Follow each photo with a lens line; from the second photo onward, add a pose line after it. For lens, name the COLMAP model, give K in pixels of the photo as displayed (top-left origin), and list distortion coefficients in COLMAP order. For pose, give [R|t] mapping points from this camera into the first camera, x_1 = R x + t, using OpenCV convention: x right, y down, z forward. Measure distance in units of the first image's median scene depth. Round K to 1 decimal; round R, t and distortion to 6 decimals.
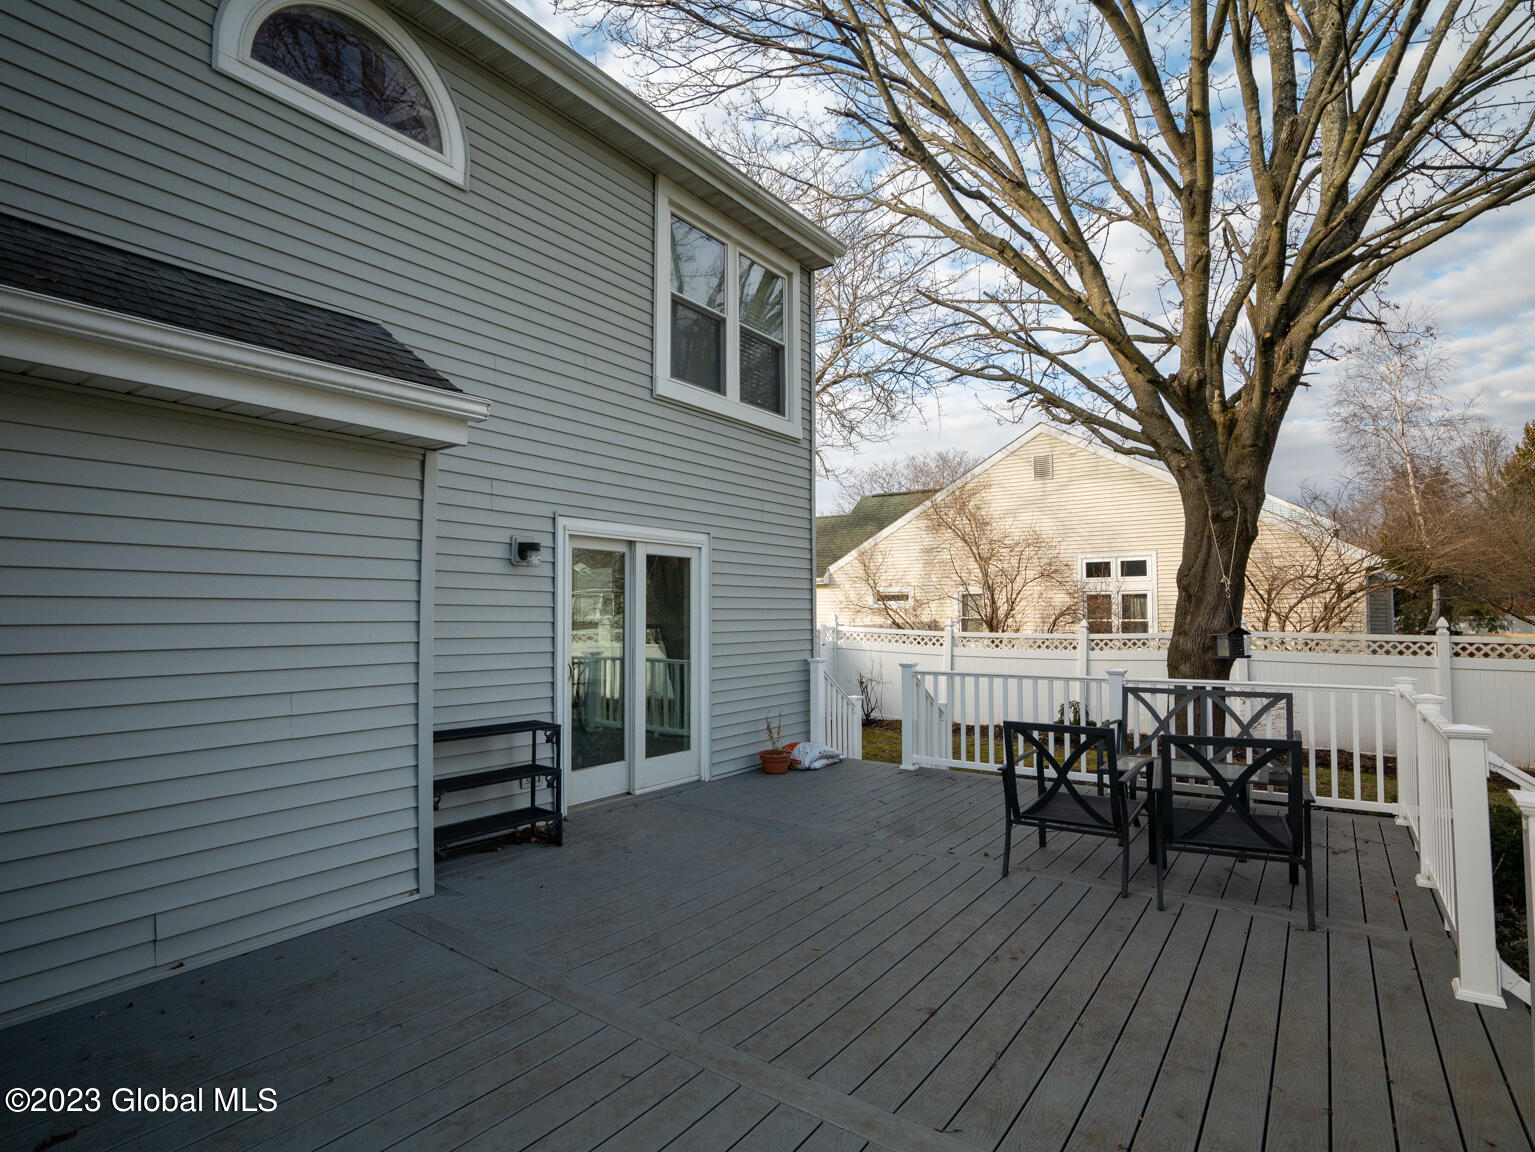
lens RADIAL K [[779.1, 0, 767.5], [0, 779.1, 576.0], [0, 0, 1]] dist [-0.060562, 0.022349]
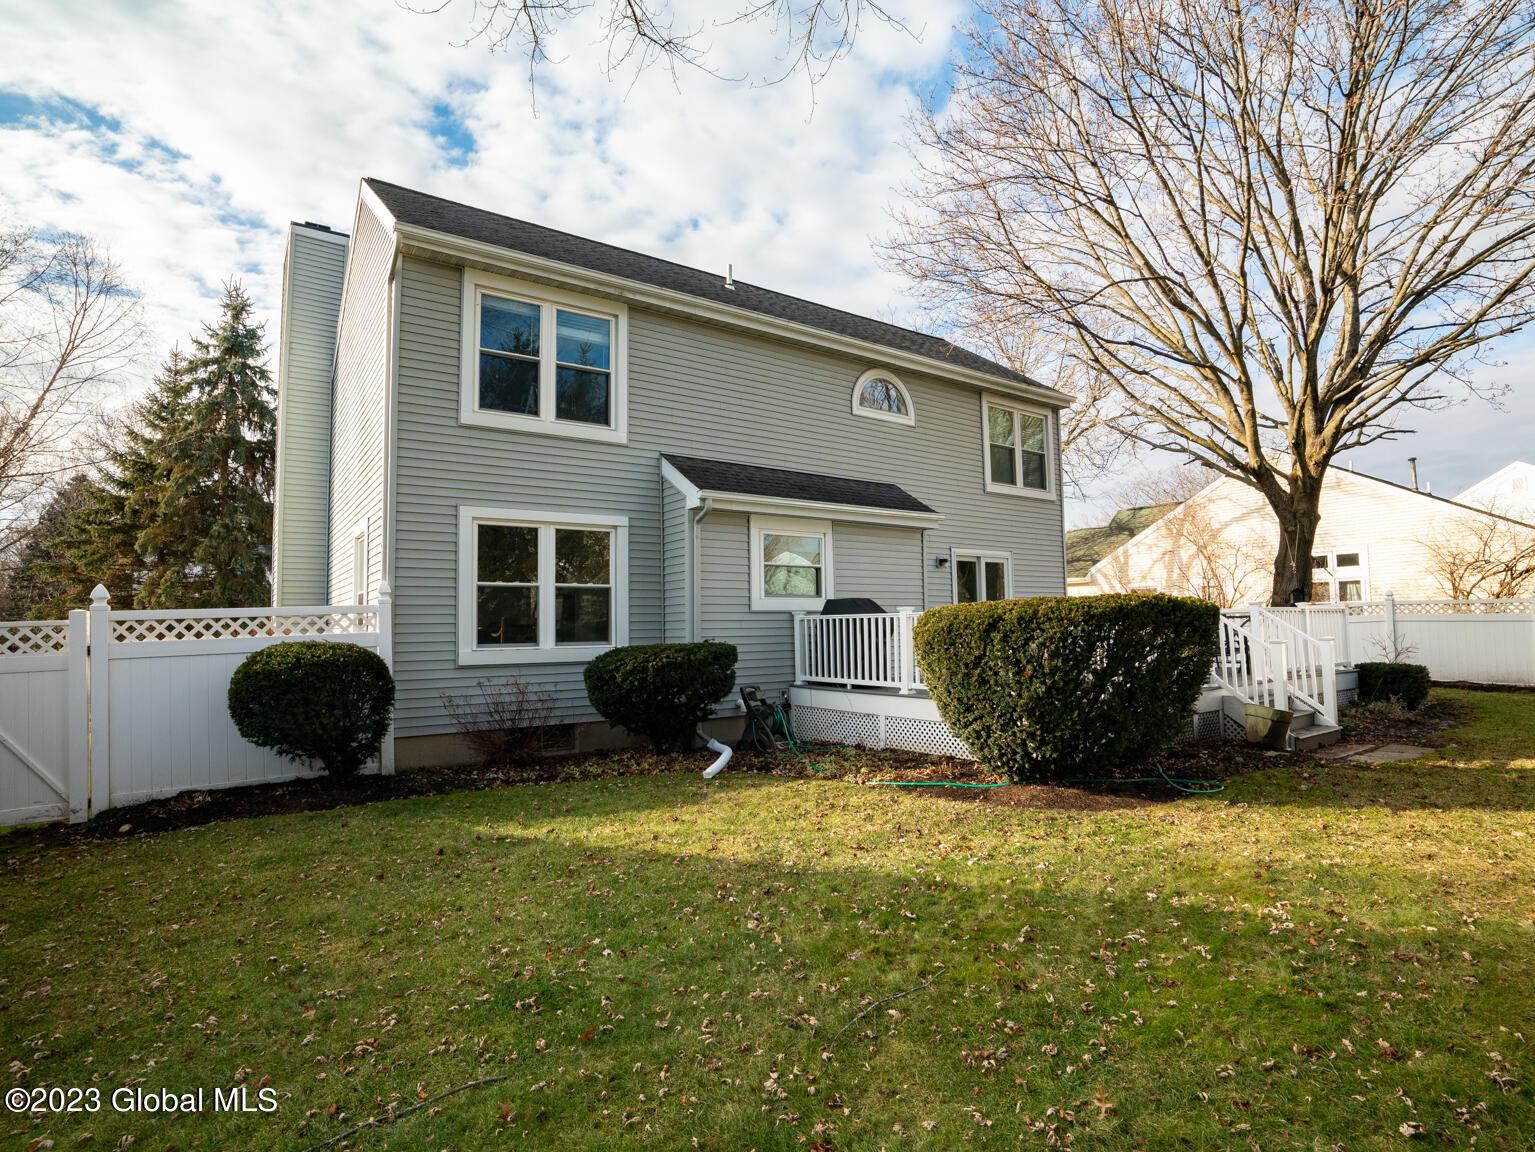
lens RADIAL K [[779.1, 0, 767.5], [0, 779.1, 576.0], [0, 0, 1]] dist [-0.060562, 0.022349]
pose [[0.943050, -0.035663, -0.330734, -0.005231], [0.029963, 0.999302, -0.022319, 0.036632], [0.331299, 0.011138, 0.943460, -1.107413]]
